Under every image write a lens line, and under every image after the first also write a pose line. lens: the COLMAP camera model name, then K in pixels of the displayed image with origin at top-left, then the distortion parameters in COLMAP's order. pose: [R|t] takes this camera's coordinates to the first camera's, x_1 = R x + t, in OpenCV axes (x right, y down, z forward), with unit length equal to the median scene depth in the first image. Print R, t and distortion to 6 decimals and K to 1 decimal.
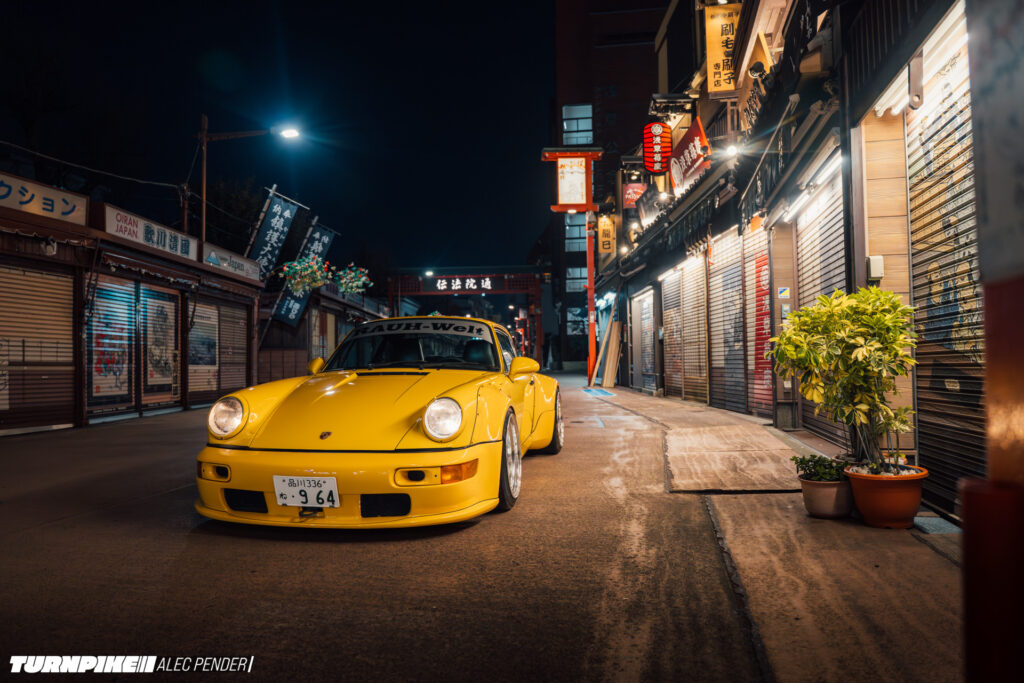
lens RADIAL K [[676.8, 0, 512.0], [0, 676.8, 341.5], [0, 0, 1]] dist [-0.015377, 0.000855]
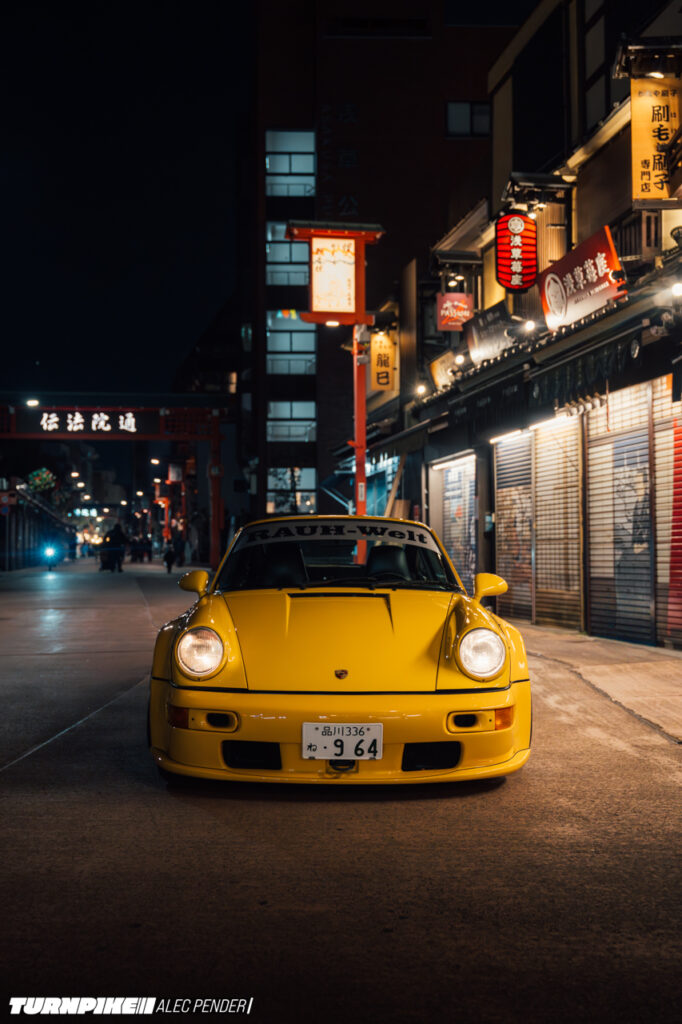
lens RADIAL K [[1162.2, 0, 341.0], [0, 1162.2, 512.0], [0, 0, 1]] dist [0.013829, 0.022043]
pose [[0.984582, 0.017684, 0.174028, -0.168471], [-0.016440, 0.999828, -0.008589, -0.014686], [-0.174150, 0.005596, 0.984703, -0.125330]]
